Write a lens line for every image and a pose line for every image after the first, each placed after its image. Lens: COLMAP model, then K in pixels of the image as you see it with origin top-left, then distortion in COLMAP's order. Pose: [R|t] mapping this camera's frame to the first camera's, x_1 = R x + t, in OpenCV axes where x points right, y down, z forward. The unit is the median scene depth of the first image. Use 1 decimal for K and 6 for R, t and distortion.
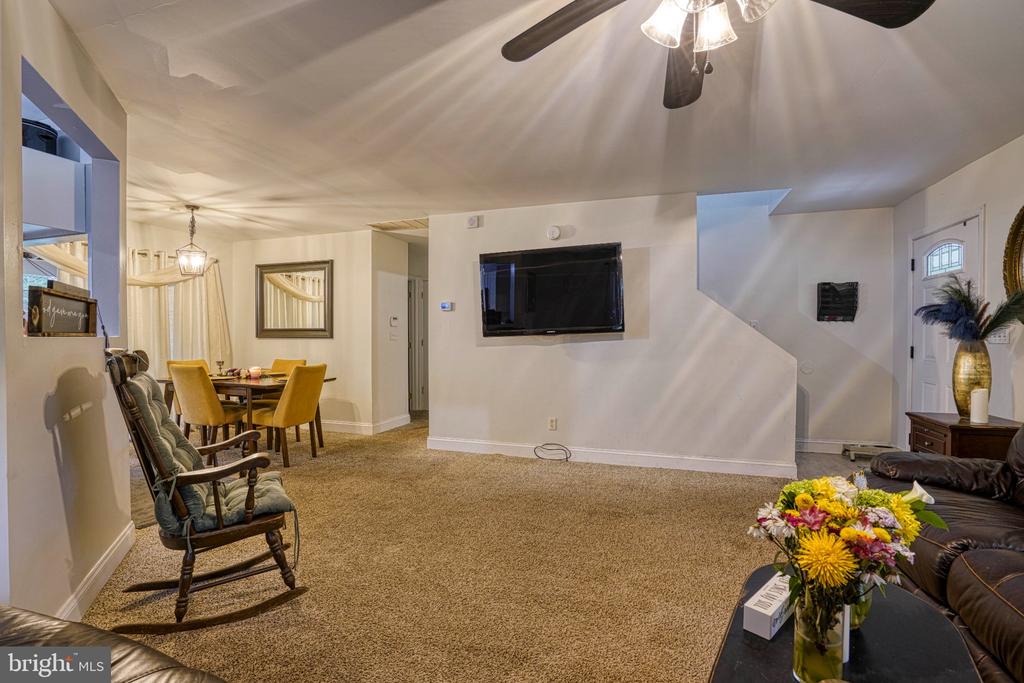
lens RADIAL K [[475.4, 0, 501.6], [0, 475.4, 336.5], [0, 0, 1]] dist [-0.040496, 0.003960]
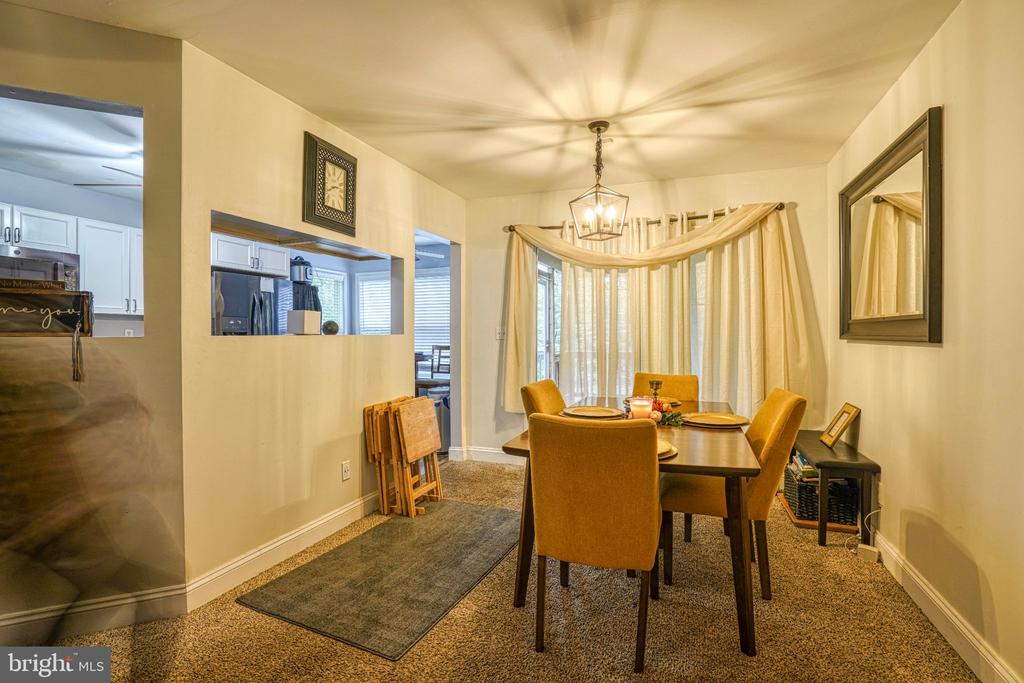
lens RADIAL K [[475.4, 0, 507.8], [0, 475.4, 339.0], [0, 0, 1]] dist [-0.040496, 0.003960]
pose [[-0.012154, 0.009306, -0.999883, -0.028880], [-0.003908, 0.999949, 0.009354, -0.001507], [0.999918, 0.004022, -0.012117, 0.698738]]
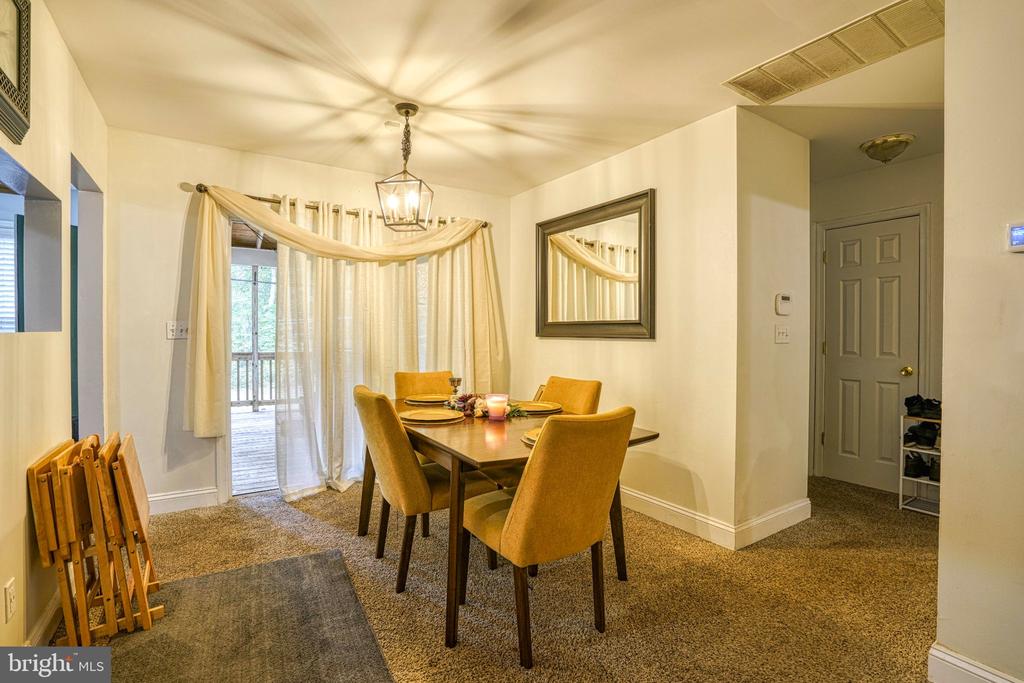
lens RADIAL K [[475.4, 0, 504.0], [0, 475.4, 338.9], [0, 0, 1]] dist [-0.040496, 0.003960]
pose [[0.791972, 0.011887, -0.610441, -0.167774], [-0.004527, 0.999897, 0.013596, -0.002948], [0.610540, -0.008004, 0.791945, 0.482401]]
